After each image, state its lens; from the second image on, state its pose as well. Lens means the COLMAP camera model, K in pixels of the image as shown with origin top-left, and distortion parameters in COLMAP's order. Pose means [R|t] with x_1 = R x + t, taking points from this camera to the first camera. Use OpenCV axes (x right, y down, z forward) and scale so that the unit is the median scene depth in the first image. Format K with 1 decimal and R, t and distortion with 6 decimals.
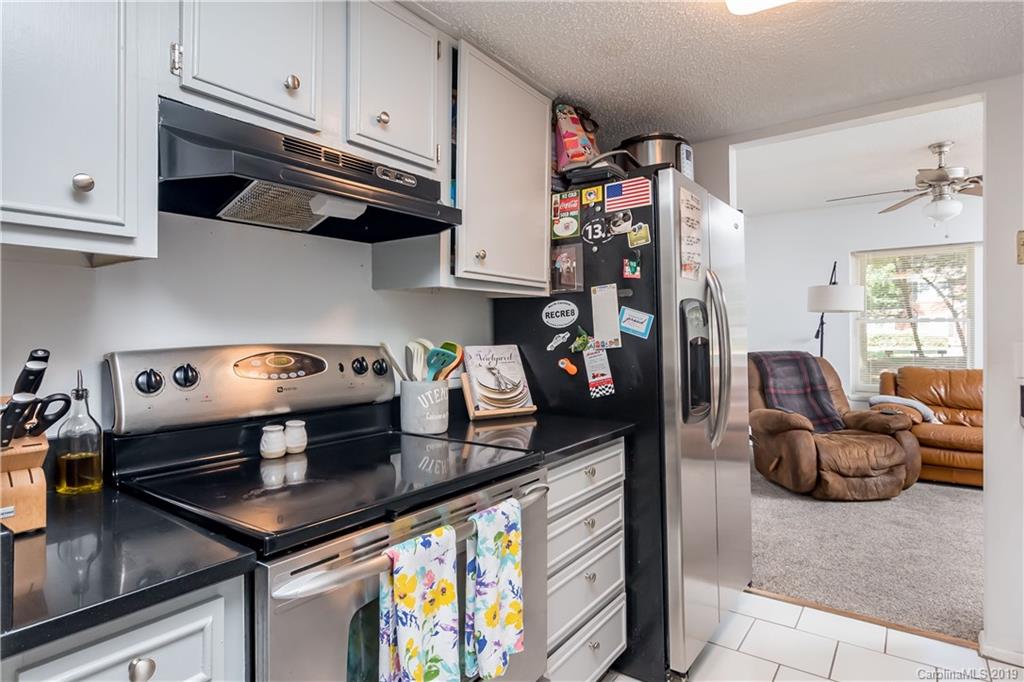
lens RADIAL K [[553.8, 0, 489.8], [0, 553.8, 334.0], [0, 0, 1]] dist [-0.002835, -0.001101]
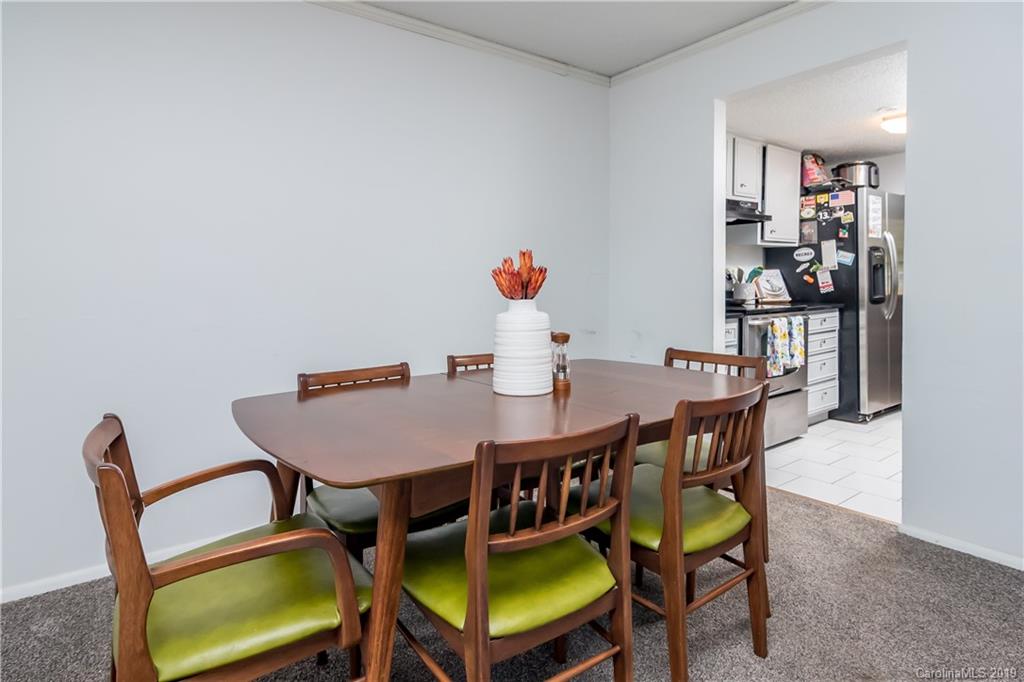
lens RADIAL K [[553.8, 0, 496.9], [0, 553.8, 296.1], [0, 0, 1]] dist [-0.002835, -0.001101]
pose [[0.958341, 0.003125, -0.285609, -0.407764], [0.006545, 0.999437, 0.032893, 0.047111], [0.285551, -0.033392, 0.957782, -1.412012]]
